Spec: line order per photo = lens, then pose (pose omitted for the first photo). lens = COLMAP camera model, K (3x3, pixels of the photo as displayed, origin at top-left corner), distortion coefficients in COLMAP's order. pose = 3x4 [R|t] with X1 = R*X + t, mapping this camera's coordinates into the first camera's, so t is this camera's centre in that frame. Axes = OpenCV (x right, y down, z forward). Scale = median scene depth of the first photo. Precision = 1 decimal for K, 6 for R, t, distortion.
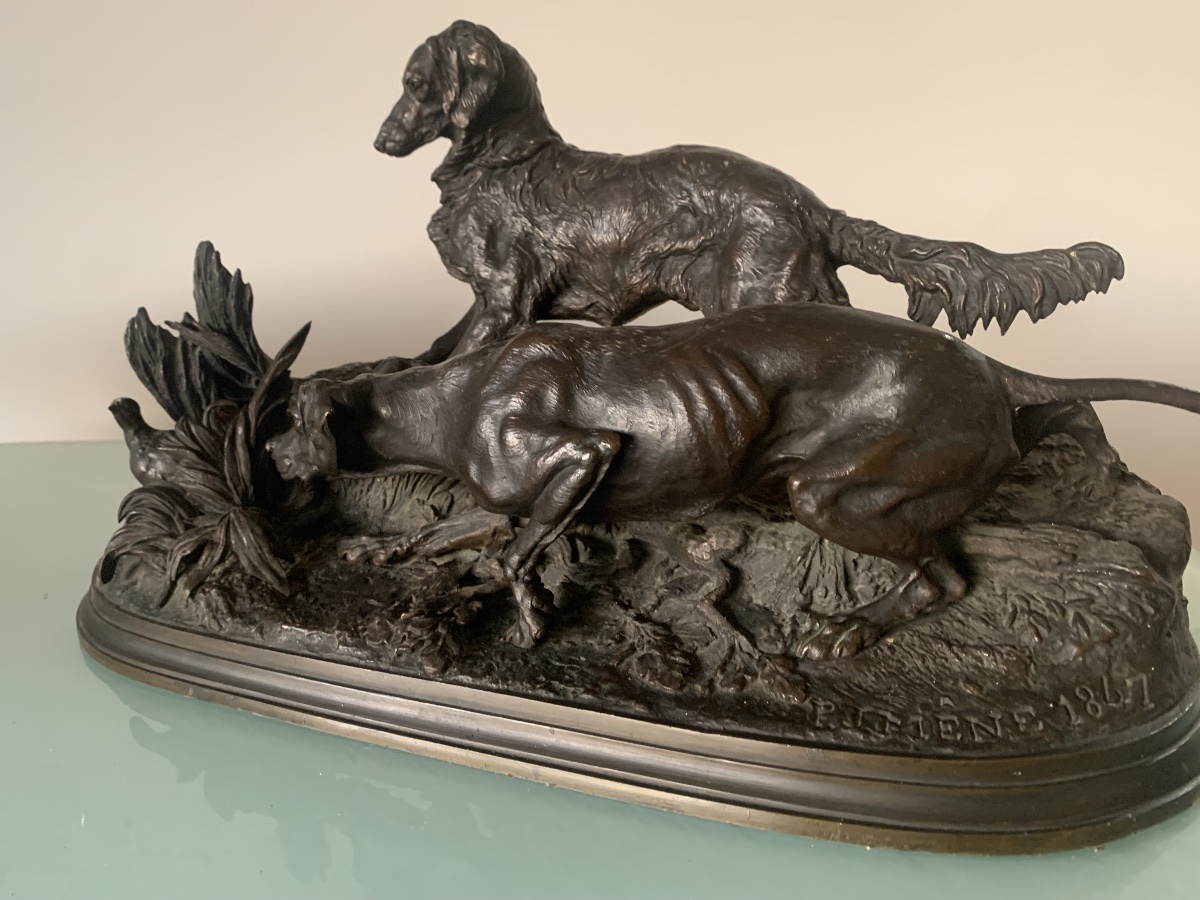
lens RADIAL K [[945.6, 0, 611.0], [0, 945.6, 461.4], [0, 0, 1]] dist [0.002102, -0.016518]
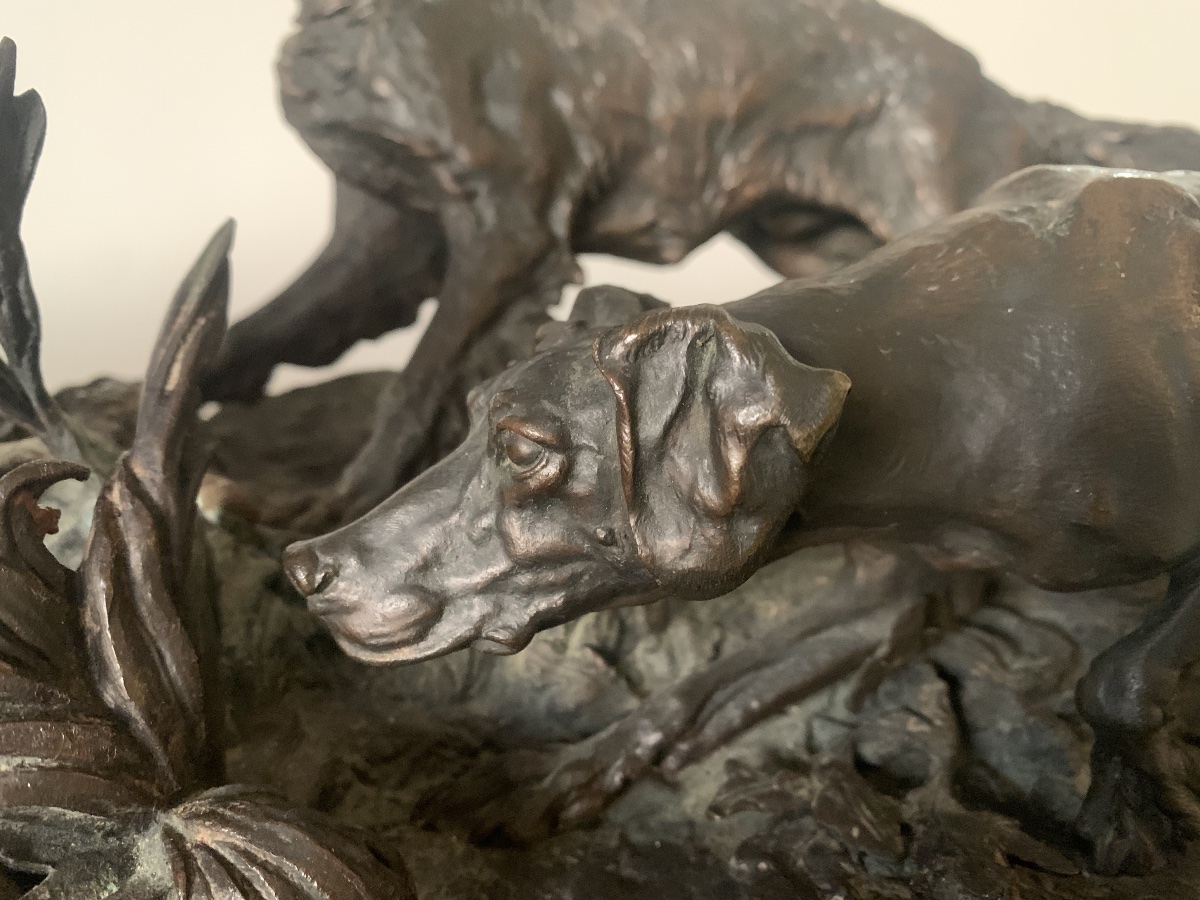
lens RADIAL K [[979.8, 0, 570.7], [0, 979.8, 453.8], [0, 0, 1]] dist [-0.004373, -0.021906]
pose [[0.741154, -0.117386, 0.660993, -0.601655], [0.175012, 0.984333, -0.021427, -0.038901], [-0.648122, 0.131562, 0.750086, 0.827185]]
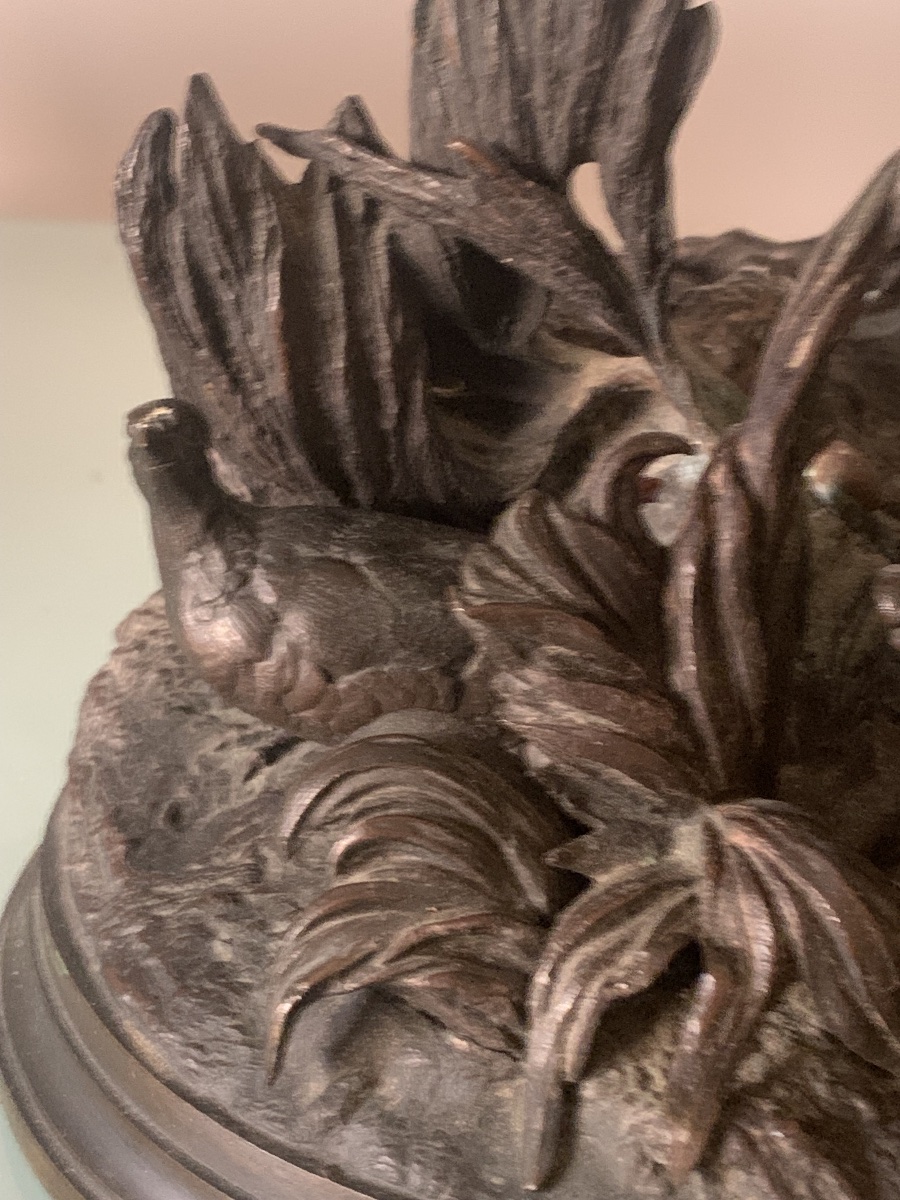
lens RADIAL K [[2000.5, 0, 447.4], [0, 2000.5, 588.4], [0, 0, 1]] dist [0.103482, 0.000000]
pose [[0.990044, -0.014420, 0.140017, -0.687799], [-0.001157, 0.993871, 0.110537, -0.103905], [-0.140753, -0.109598, 0.983960, 0.505858]]
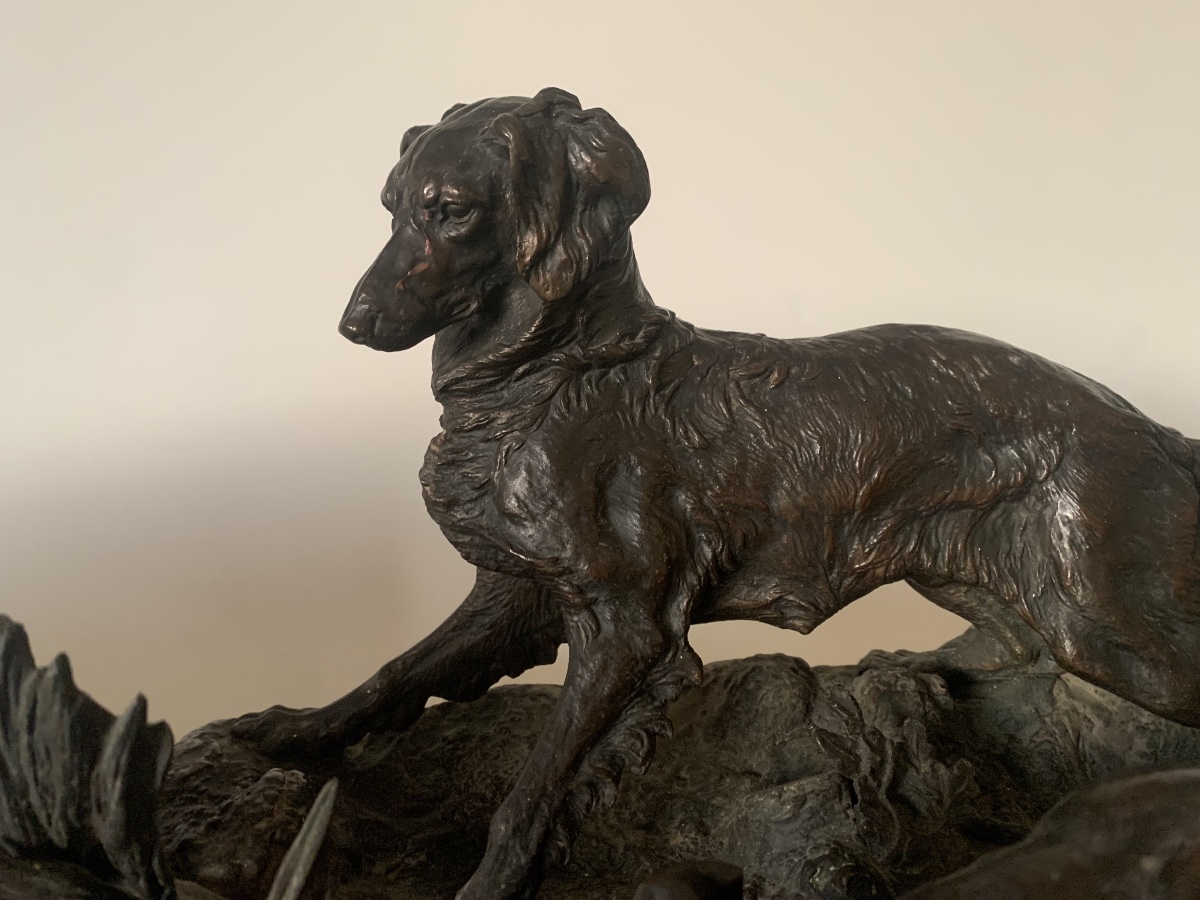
lens RADIAL K [[945.6, 0, 565.0], [0, 945.6, 422.6], [0, 0, 1]] dist [0.002102, -0.016518]
pose [[0.878238, -0.077015, 0.471981, -0.516818], [0.134871, 0.986772, -0.089946, -0.313464], [-0.458811, 0.142651, 0.877008, 0.738154]]
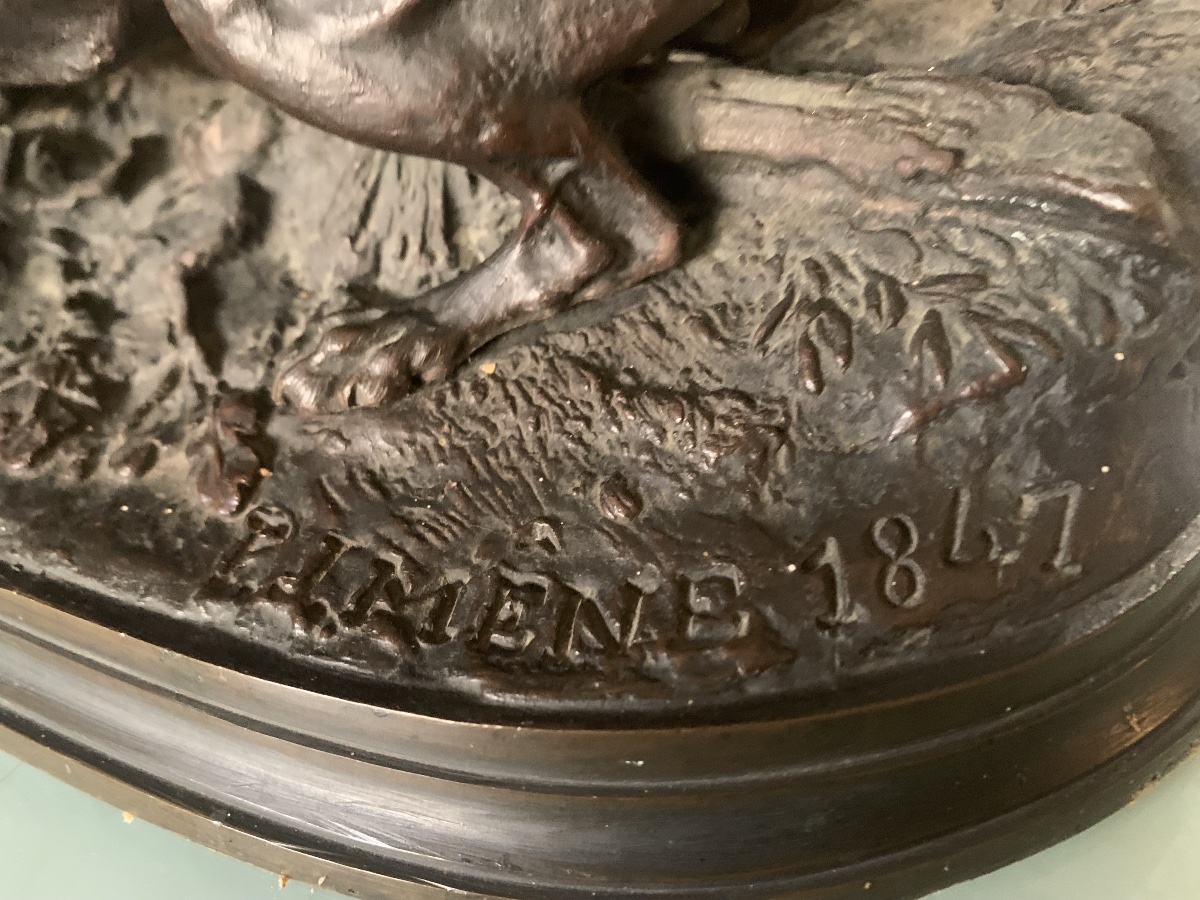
lens RADIAL K [[945.6, 0, 609.4], [0, 945.6, 468.1], [0, 0, 1]] dist [0.002102, -0.016518]
pose [[0.996661, 0.024772, -0.077805, 0.358308], [0.006865, 0.924075, 0.382150, 0.065991], [0.081365, -0.381408, 0.920819, 0.562563]]
